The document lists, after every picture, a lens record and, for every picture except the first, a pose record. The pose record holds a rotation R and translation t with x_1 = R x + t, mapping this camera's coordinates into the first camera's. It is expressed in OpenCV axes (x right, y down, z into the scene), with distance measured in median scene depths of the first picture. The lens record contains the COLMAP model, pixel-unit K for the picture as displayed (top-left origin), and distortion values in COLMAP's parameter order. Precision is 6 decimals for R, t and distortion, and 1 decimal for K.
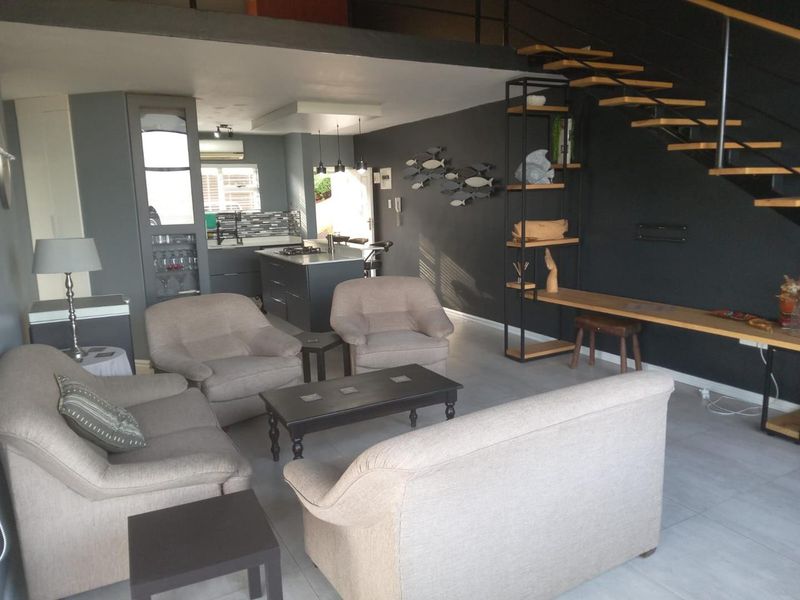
lens RADIAL K [[586.5, 0, 401.8], [0, 586.5, 301.0], [0, 0, 1]] dist [0.049531, -0.076936]
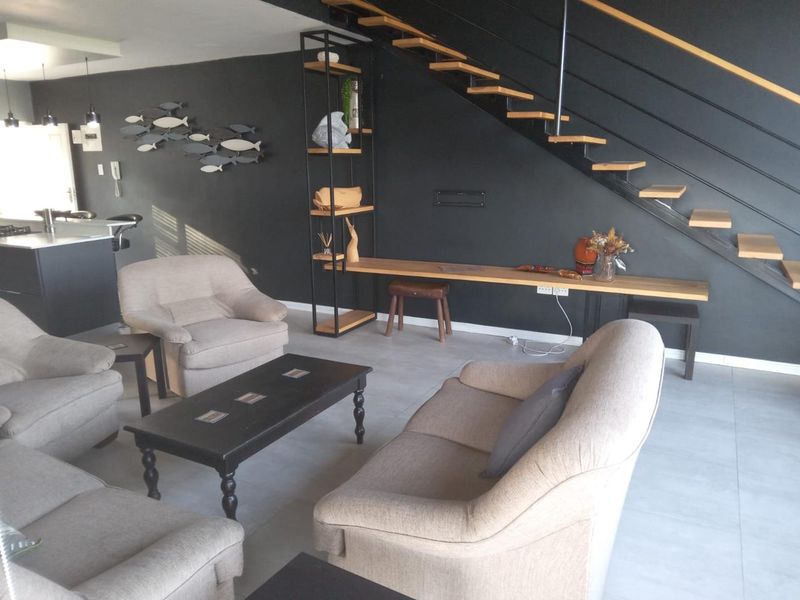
lens RADIAL K [[586.5, 0, 401.7], [0, 586.5, 300.3], [0, 0, 1]] dist [0.049531, -0.076936]
pose [[0.837529, -0.104888, 0.536231, -0.207599], [0.082029, 0.994416, 0.066391, -0.009736], [-0.540200, -0.011618, 0.841456, 0.138853]]
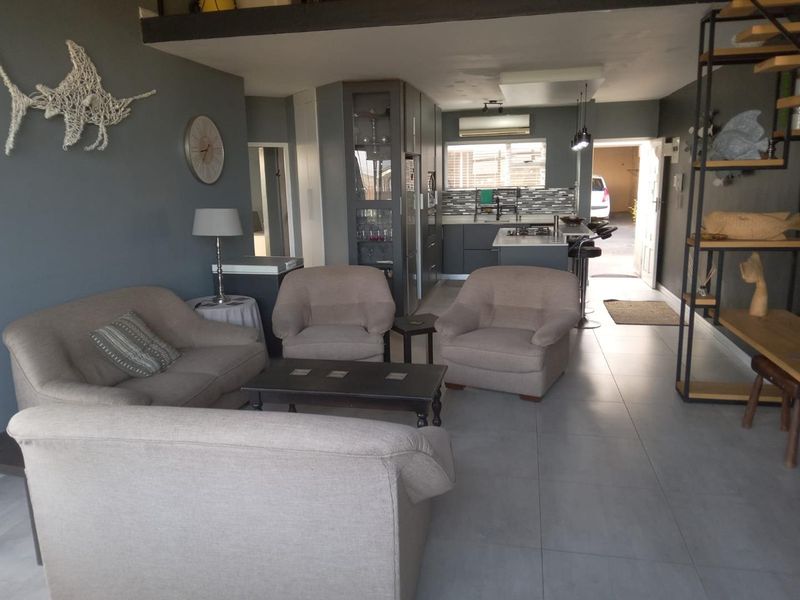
lens RADIAL K [[586.5, 0, 396.5], [0, 586.5, 299.4], [0, 0, 1]] dist [0.049531, -0.076936]
pose [[0.755966, 0.142900, -0.638823, 0.381390], [-0.115028, 0.989696, 0.085267, -0.044434], [0.644425, 0.009023, 0.764614, 0.189068]]
